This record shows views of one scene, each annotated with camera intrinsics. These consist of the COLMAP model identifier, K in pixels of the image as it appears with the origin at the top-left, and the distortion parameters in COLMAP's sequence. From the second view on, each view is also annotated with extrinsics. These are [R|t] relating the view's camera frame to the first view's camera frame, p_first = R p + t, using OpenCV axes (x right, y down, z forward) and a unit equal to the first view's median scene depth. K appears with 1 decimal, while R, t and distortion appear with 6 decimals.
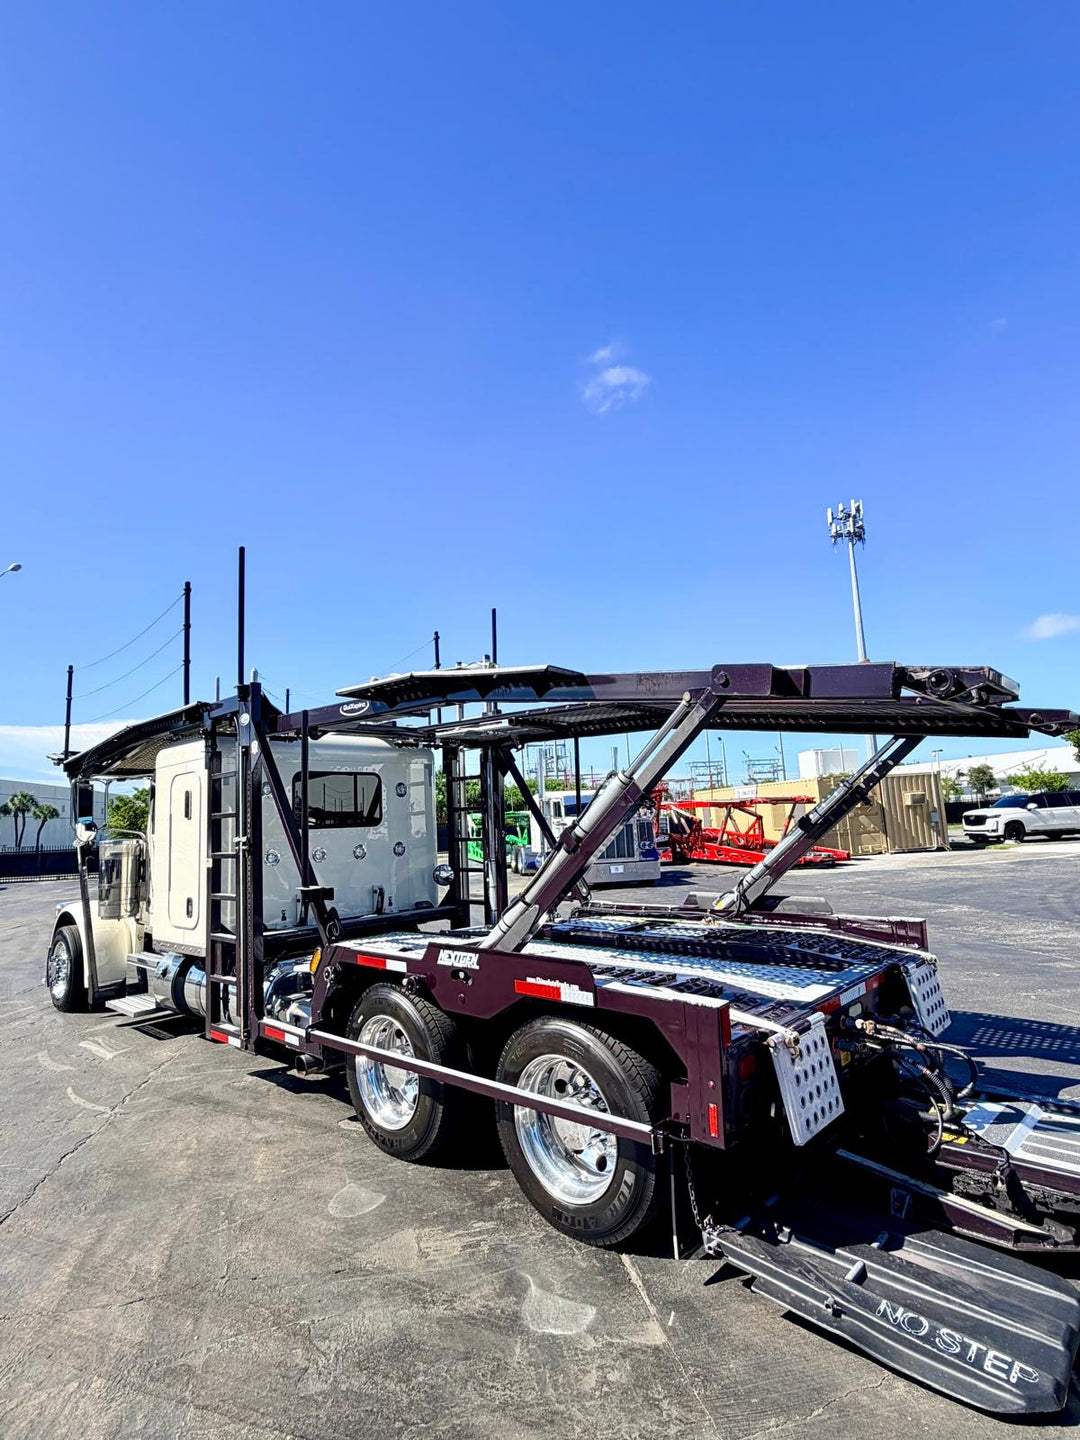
lens RADIAL K [[759.8, 0, 540.0], [0, 759.8, 720.0], [0, 0, 1]] dist [-0.000048, 0.000485]
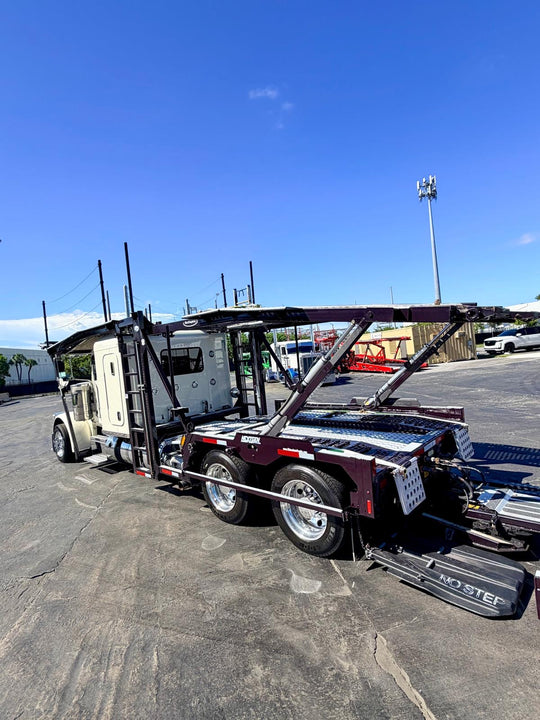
lens RADIAL K [[379.9, 0, 270.0], [0, 379.9, 360.0], [0, 0, 1]] dist [-0.000048, 0.000485]
pose [[0.998414, -0.055282, -0.010682, -0.029379], [0.056262, 0.986887, 0.151288, -0.085831], [0.002178, -0.151649, 0.988432, -0.061171]]
